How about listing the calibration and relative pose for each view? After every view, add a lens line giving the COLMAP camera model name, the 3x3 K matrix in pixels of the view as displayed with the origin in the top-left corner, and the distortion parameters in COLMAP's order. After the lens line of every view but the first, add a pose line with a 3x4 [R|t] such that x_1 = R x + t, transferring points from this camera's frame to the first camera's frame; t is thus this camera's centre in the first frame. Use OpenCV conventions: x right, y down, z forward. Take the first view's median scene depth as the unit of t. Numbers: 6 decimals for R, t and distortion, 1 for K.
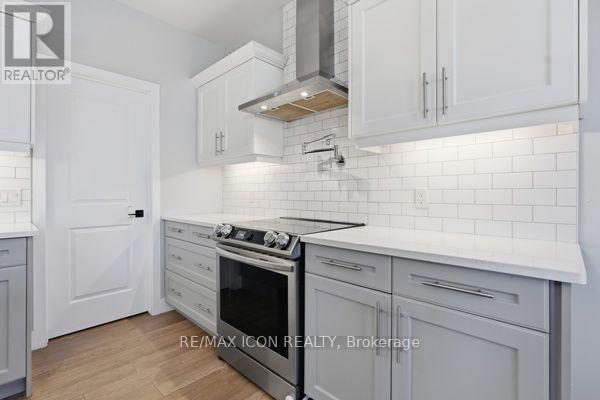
lens RADIAL K [[276.3, 0, 301.1], [0, 276.3, 196.7], [0, 0, 1]] dist [-0.004429, 0.001022]
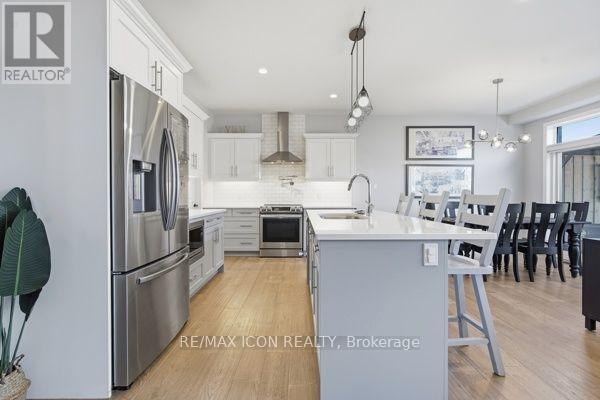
lens RADIAL K [[276.3, 0, 300.3], [0, 276.3, 197.2], [0, 0, 1]] dist [-0.004429, 0.001022]
pose [[0.718199, -0.005198, 0.695819, -1.781313], [0.003057, 0.999986, 0.004314, -0.001032], [-0.695831, -0.000971, 0.718205, -1.093077]]
